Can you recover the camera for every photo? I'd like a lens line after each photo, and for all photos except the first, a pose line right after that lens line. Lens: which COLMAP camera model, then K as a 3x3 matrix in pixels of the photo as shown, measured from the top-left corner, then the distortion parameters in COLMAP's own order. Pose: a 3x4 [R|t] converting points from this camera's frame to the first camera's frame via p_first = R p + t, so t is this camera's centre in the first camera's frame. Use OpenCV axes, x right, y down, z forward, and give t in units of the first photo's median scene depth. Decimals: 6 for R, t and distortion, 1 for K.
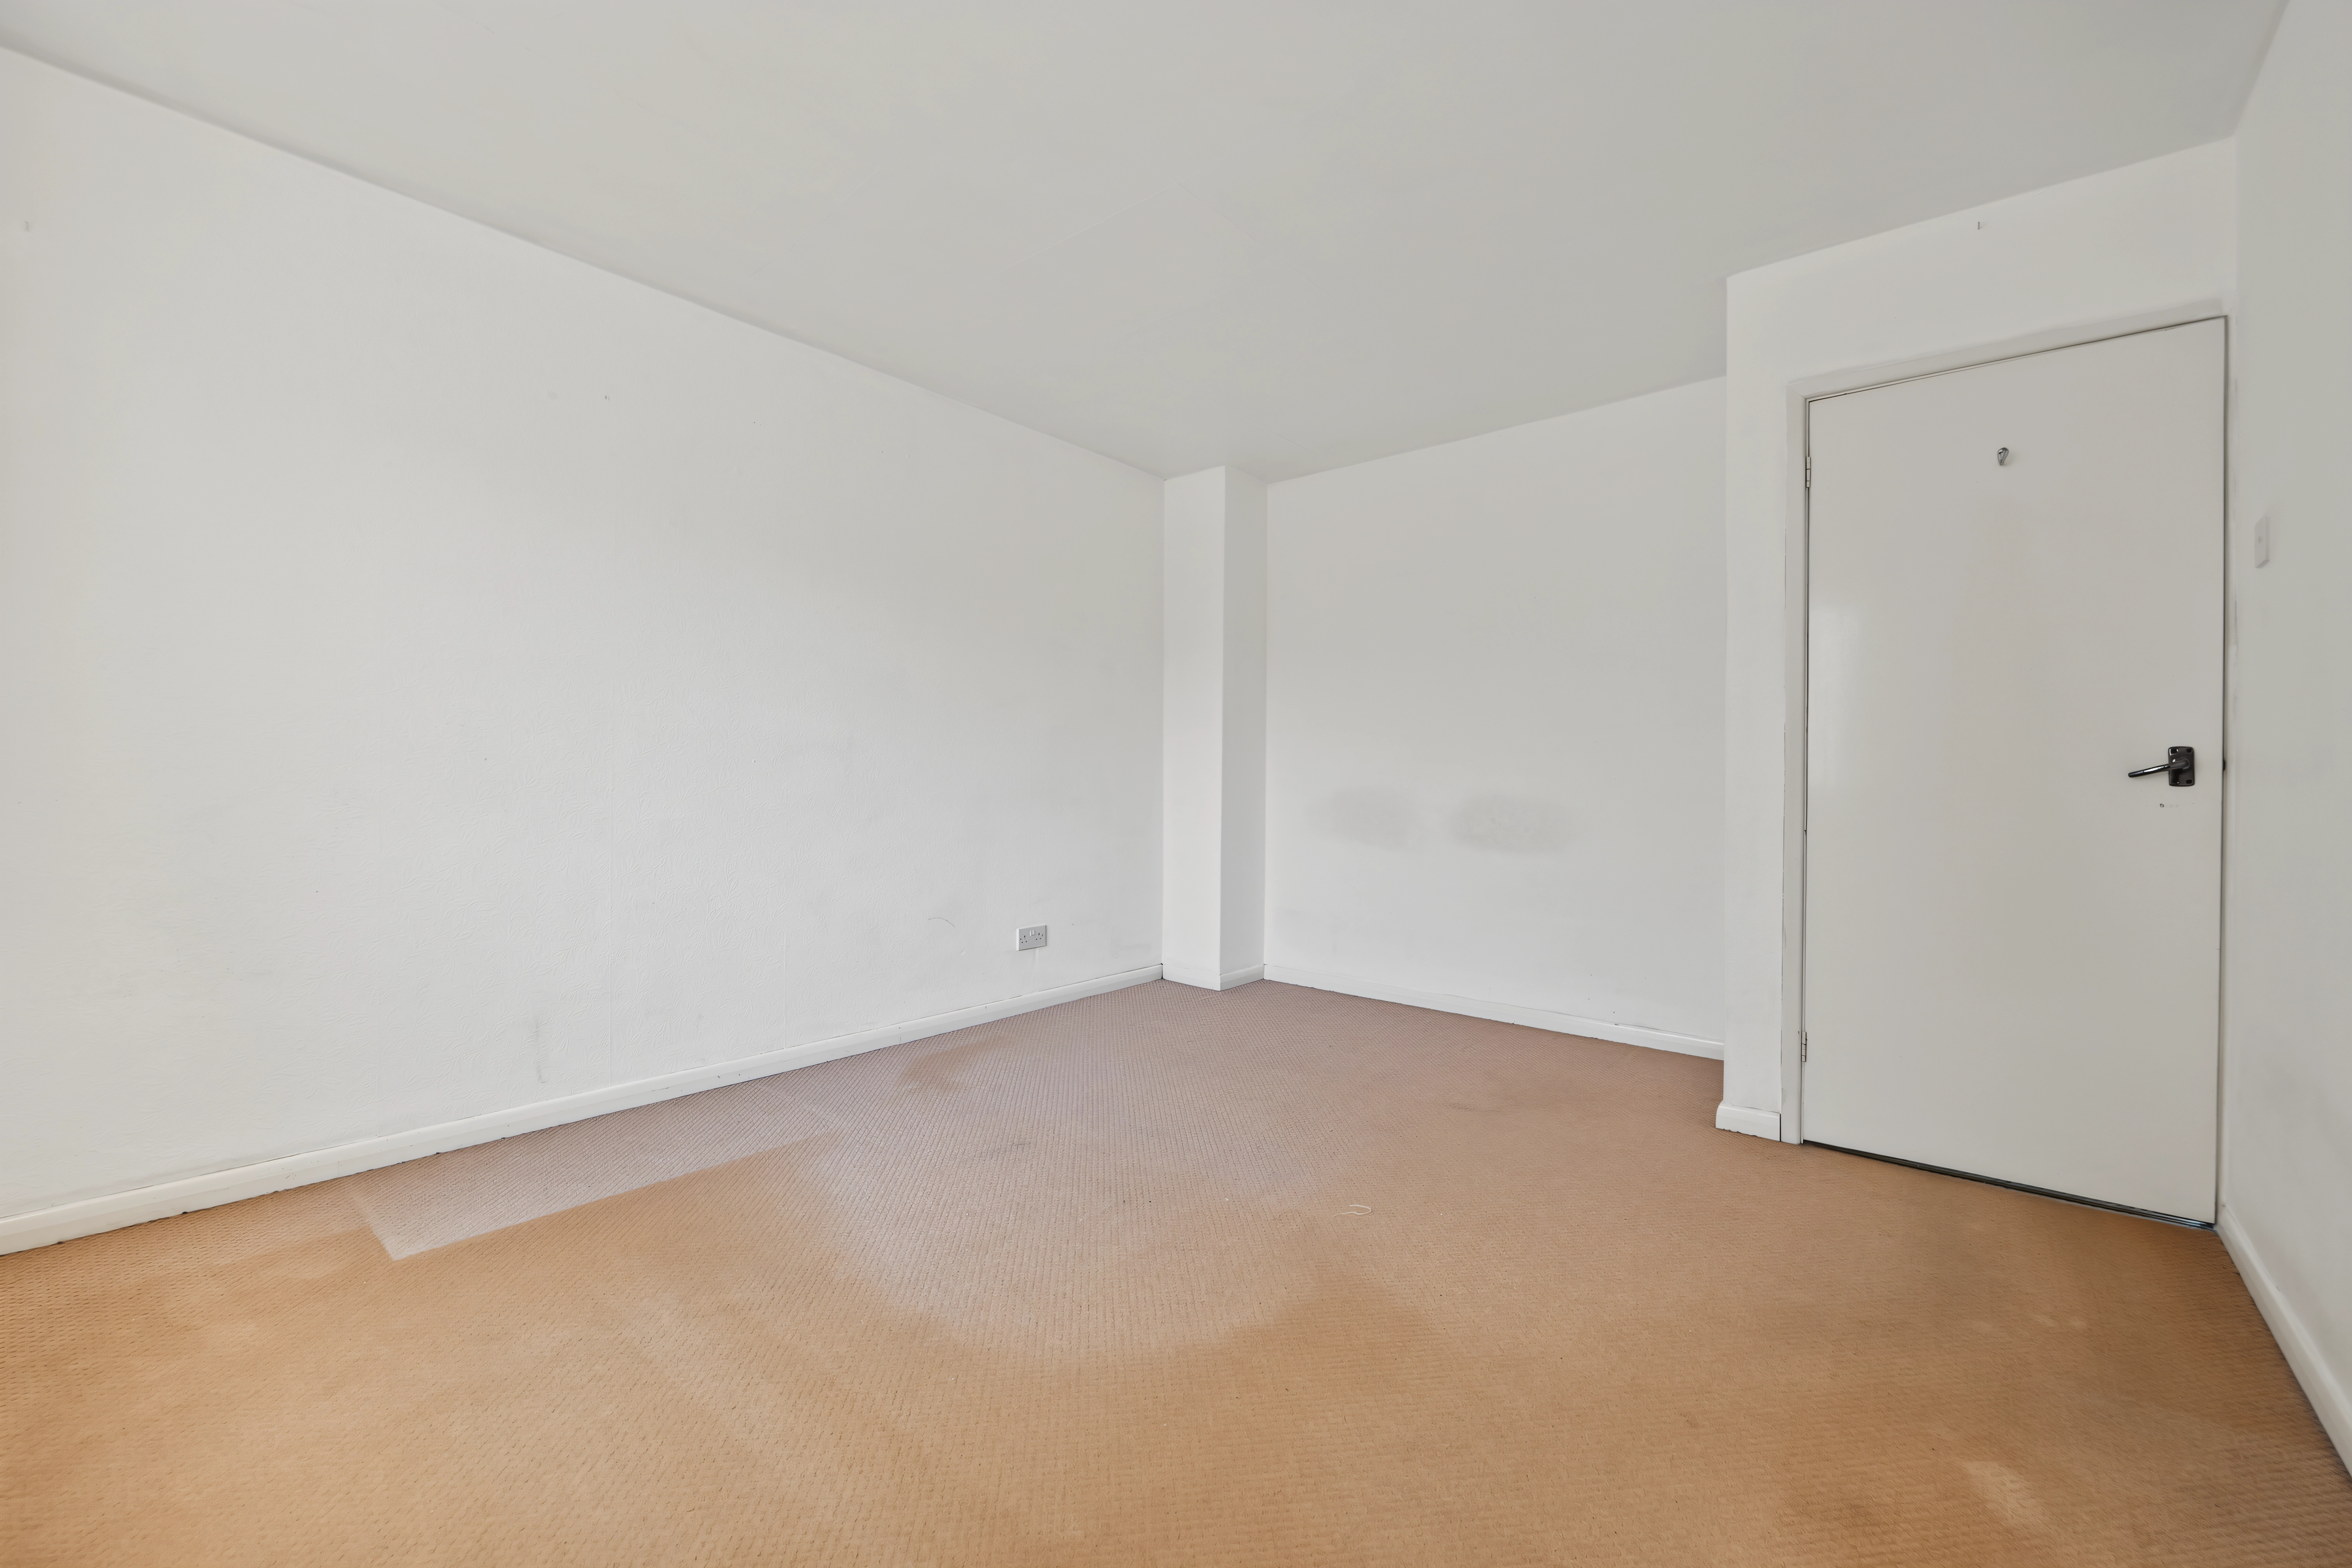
lens RADIAL K [[956.8, 0, 1169.8], [0, 956.8, 779.7], [0, 0, 1]] dist [-0.014110, 0.000278]
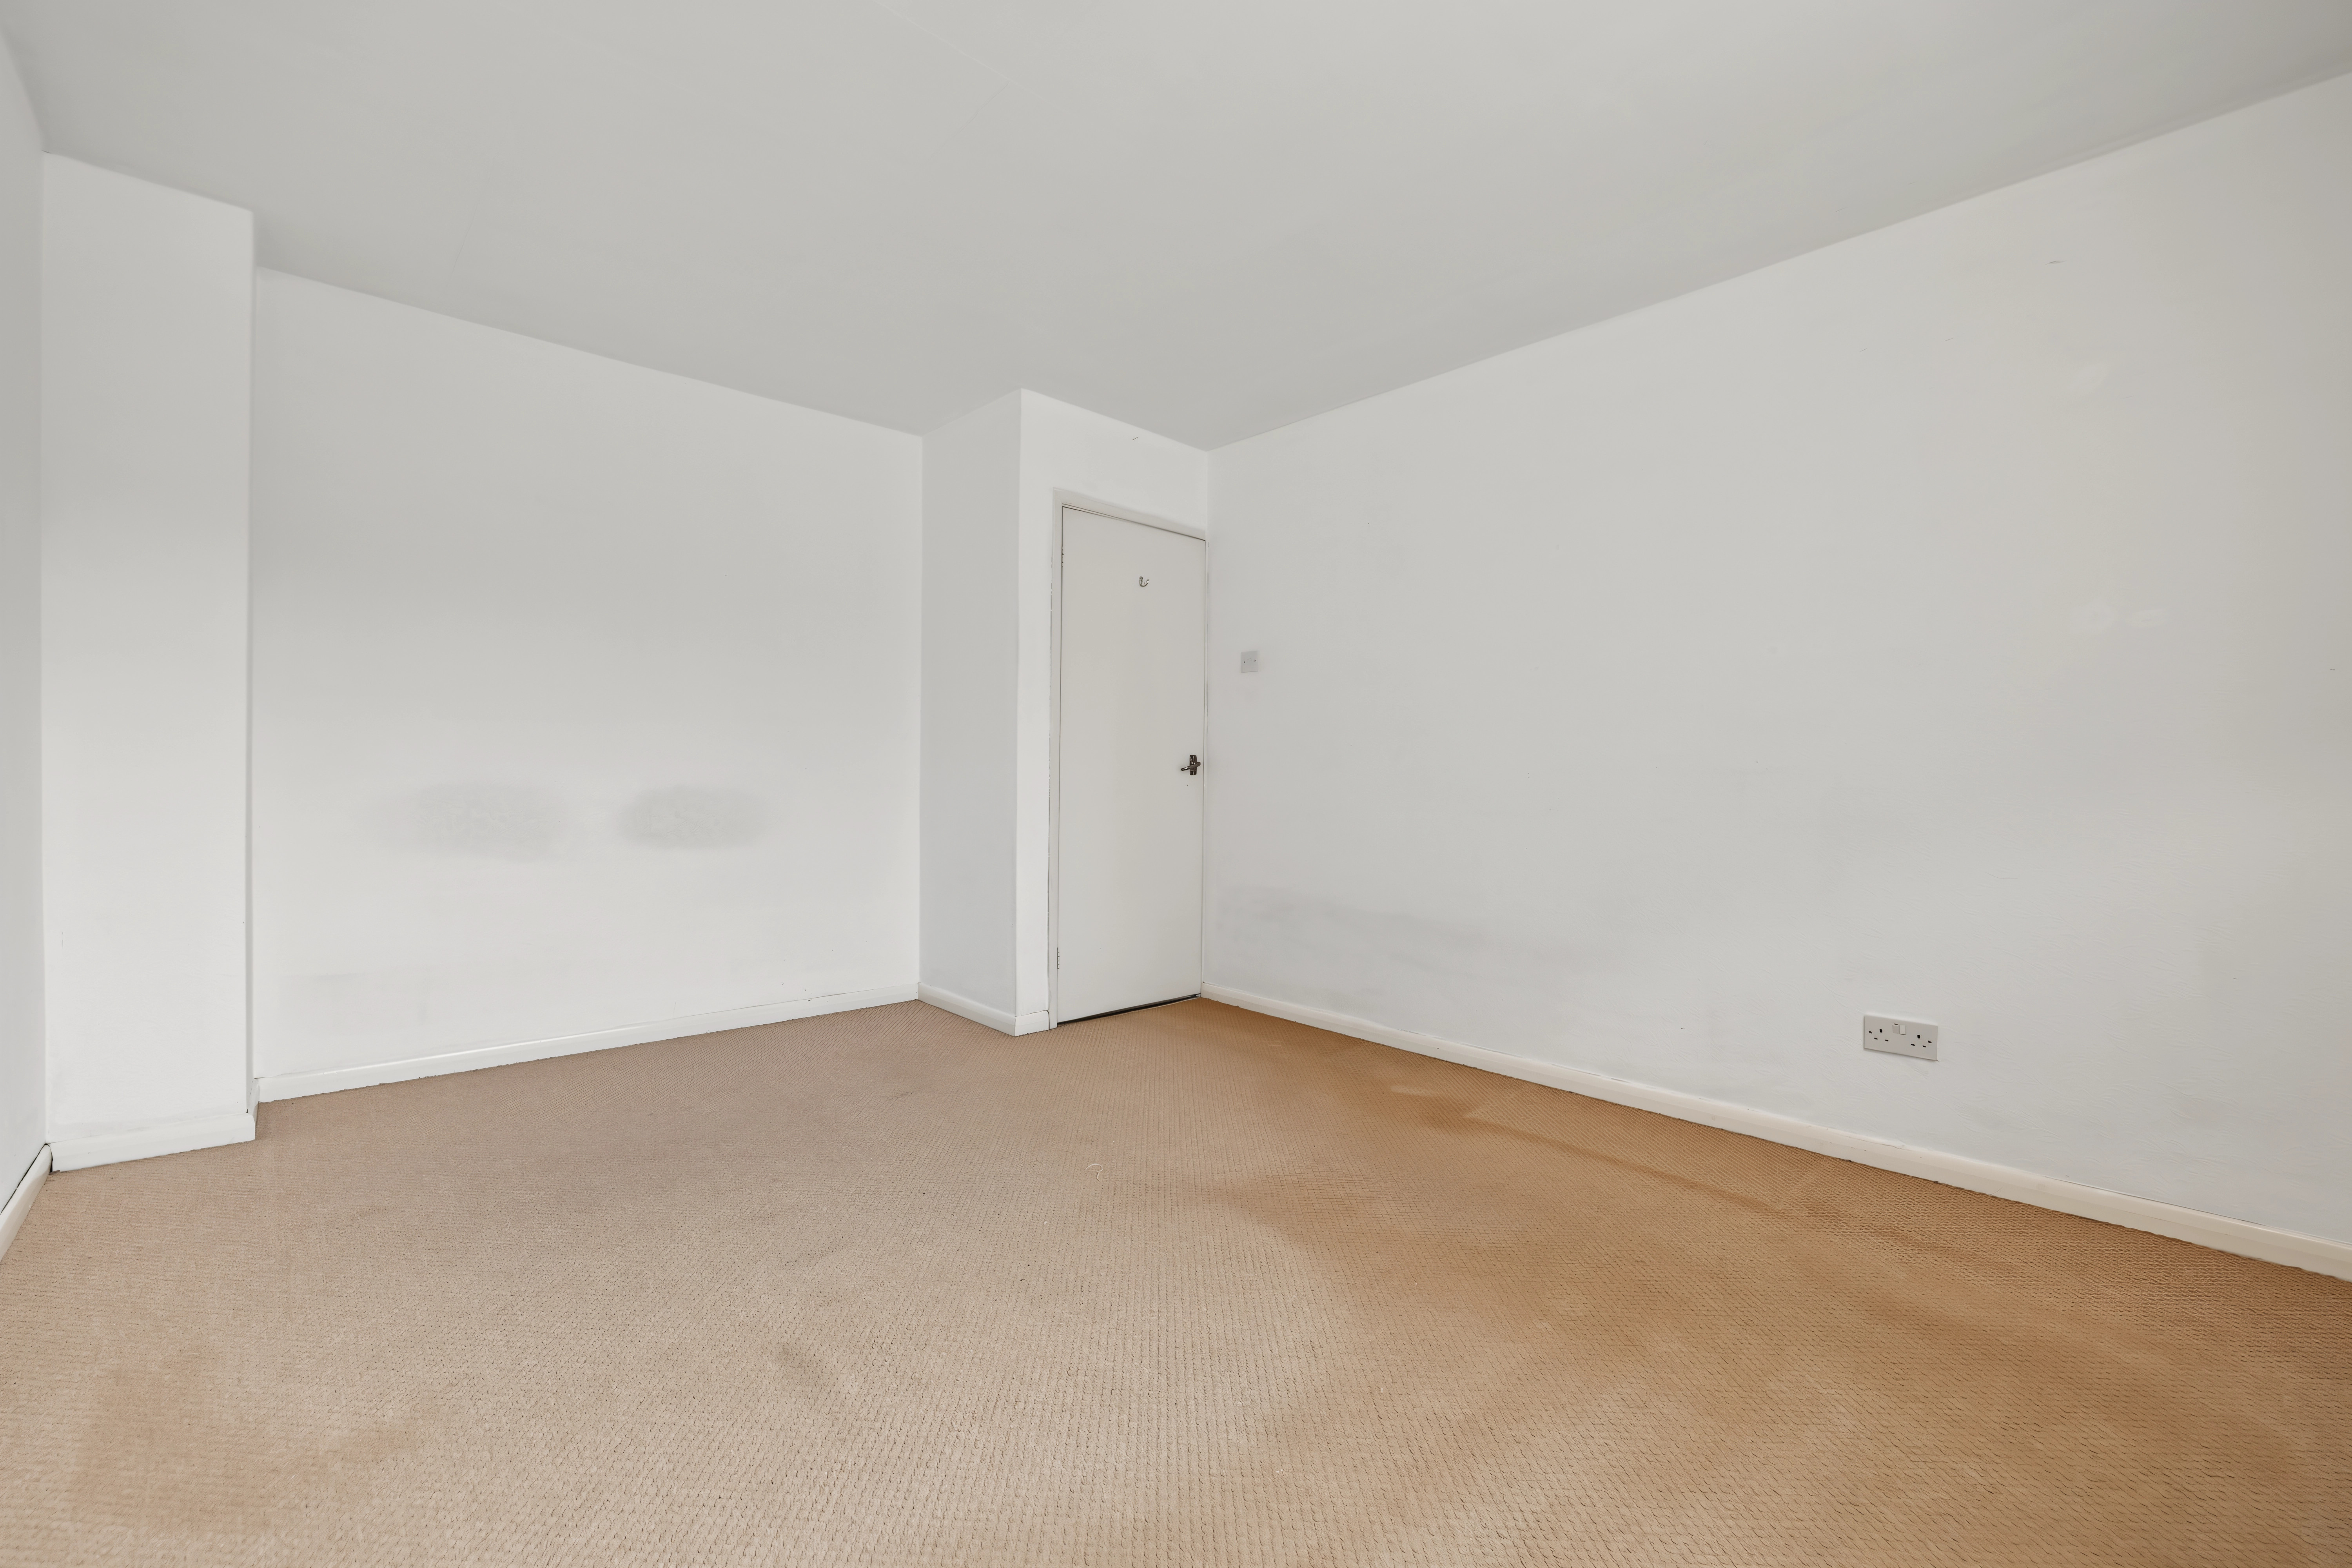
lens RADIAL K [[956.8, 0, 1169.8], [0, 956.8, 779.7], [0, 0, 1]] dist [-0.014110, 0.000278]
pose [[0.115257, -0.013676, 0.993242, -0.768260], [-0.008869, 0.999851, 0.014797, -0.010807], [-0.993296, -0.010515, 0.115119, 0.693843]]
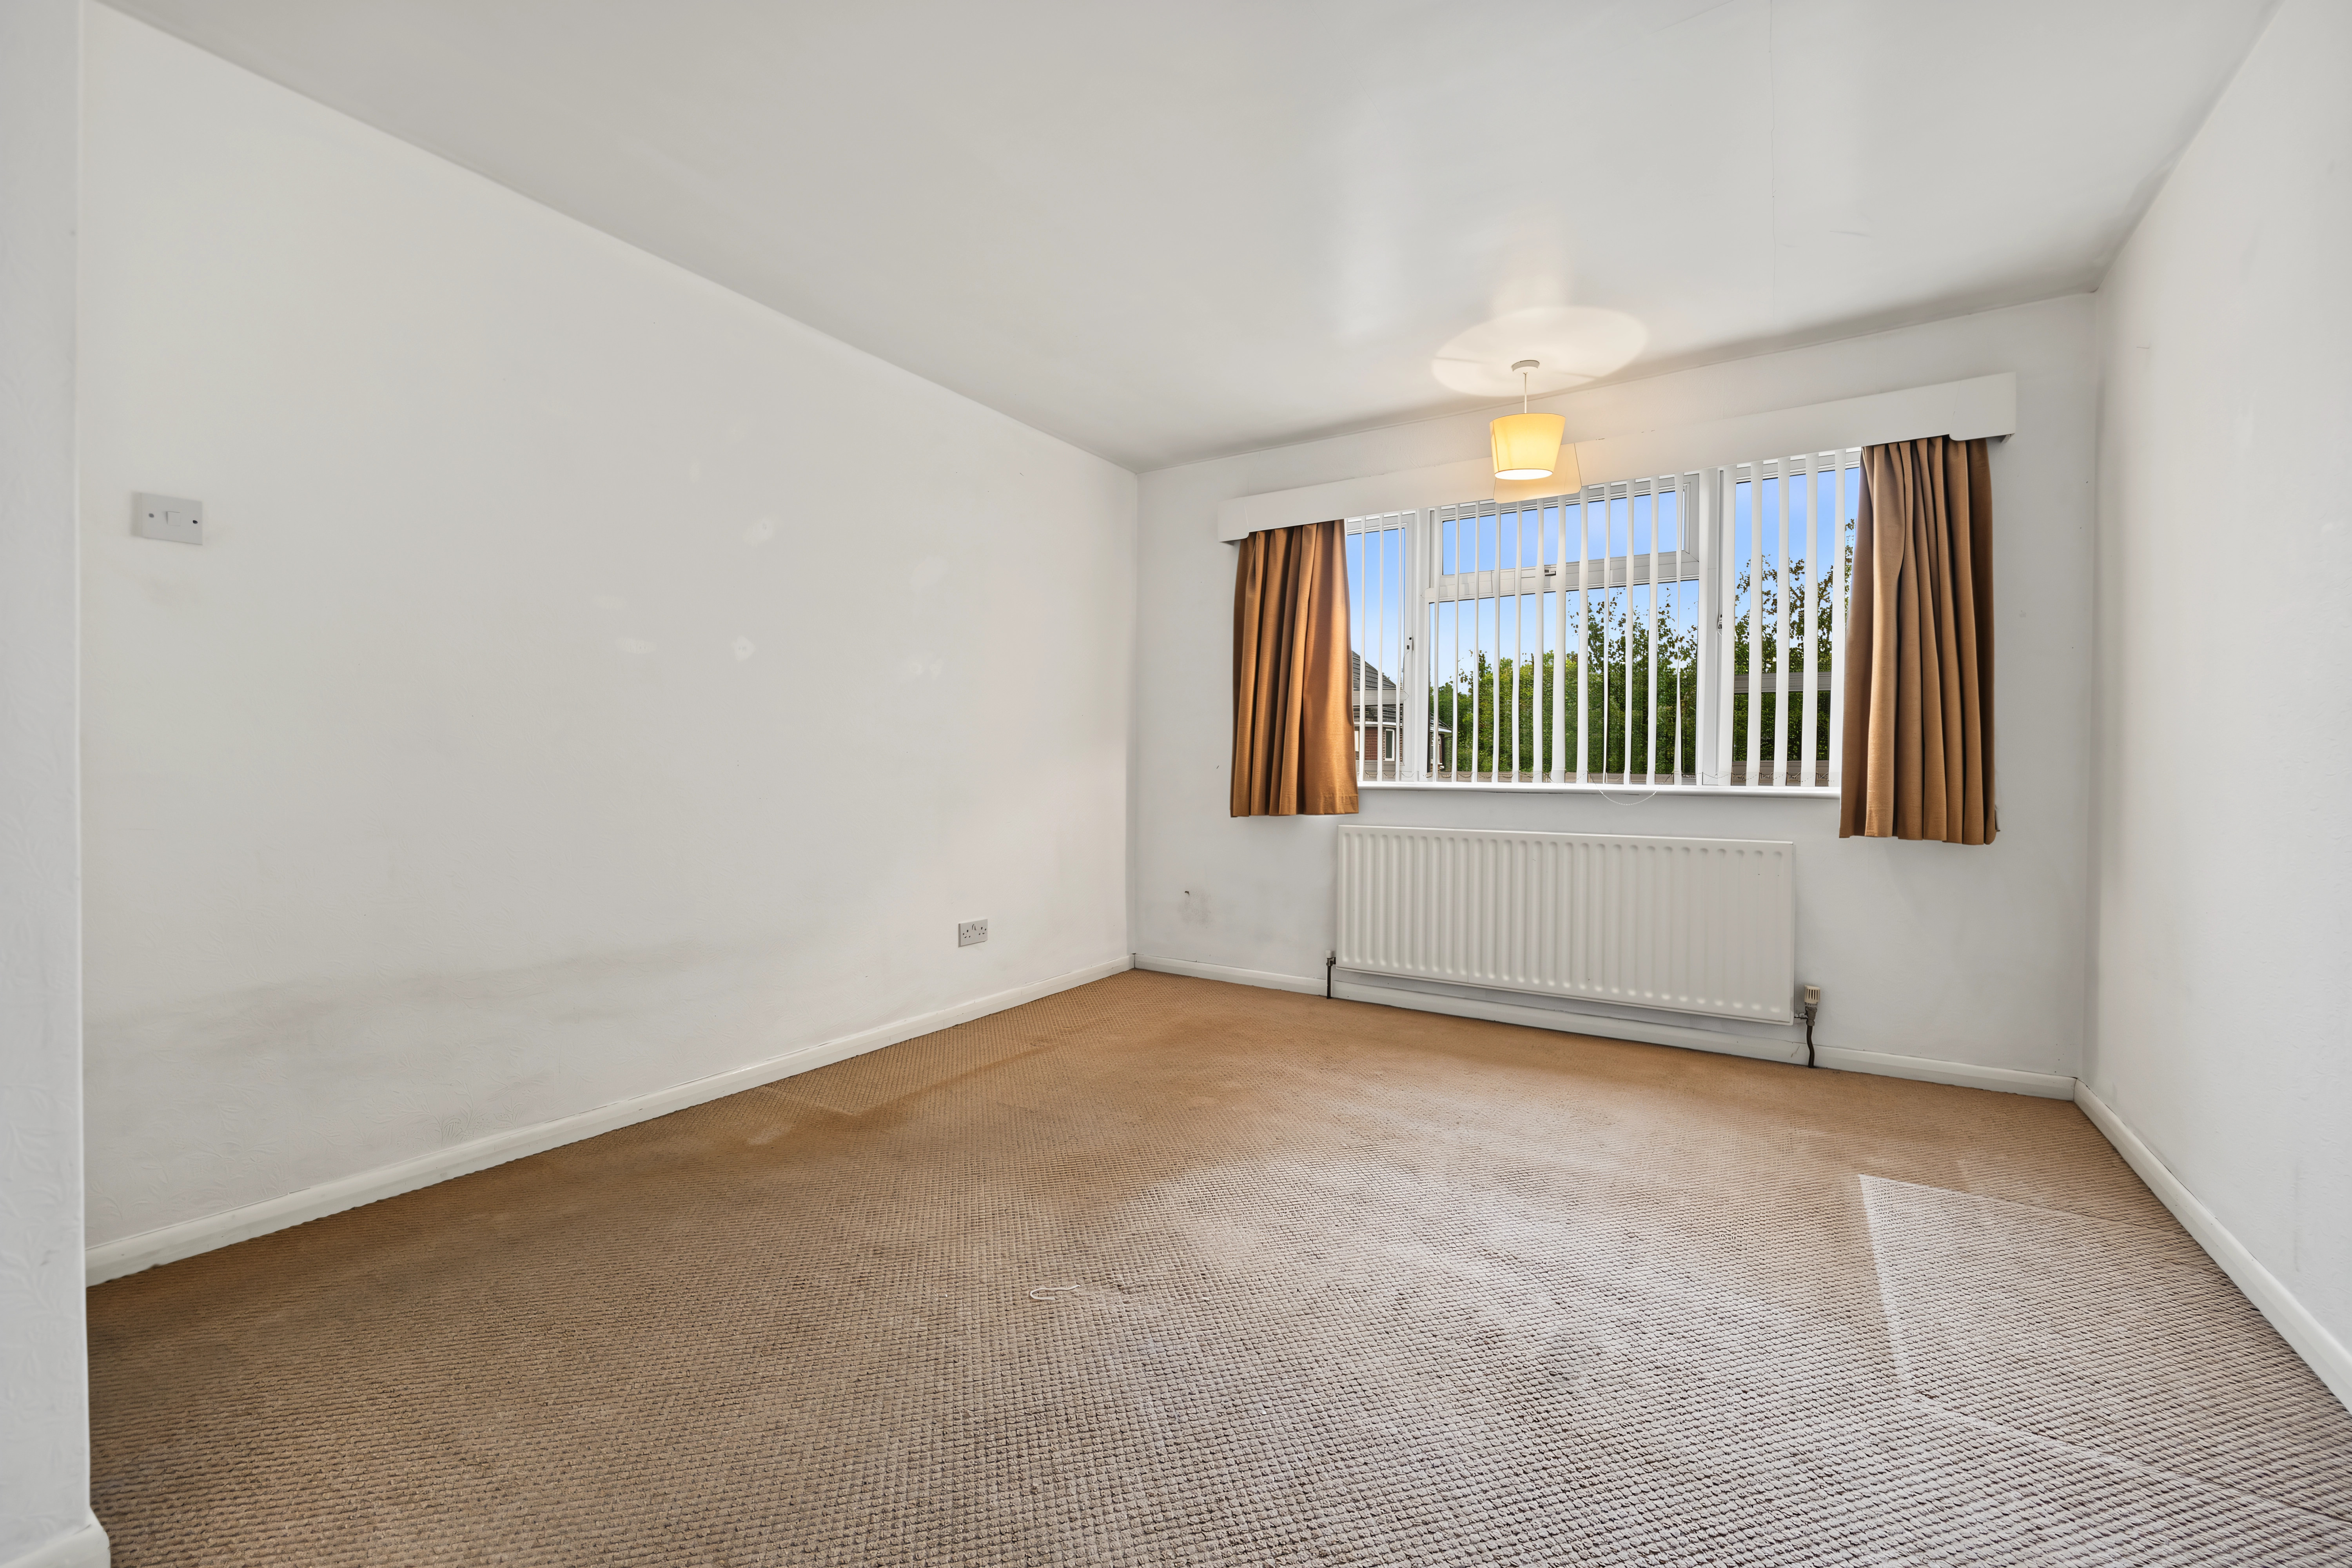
lens RADIAL K [[956.8, 0, 1169.8], [0, 956.8, 779.7], [0, 0, 1]] dist [-0.014110, 0.000278]
pose [[-0.991427, -0.009292, -0.130331, 0.181245], [-0.010954, 0.999867, 0.012047, 0.000359], [0.130201, 0.013371, -0.991397, 1.596790]]
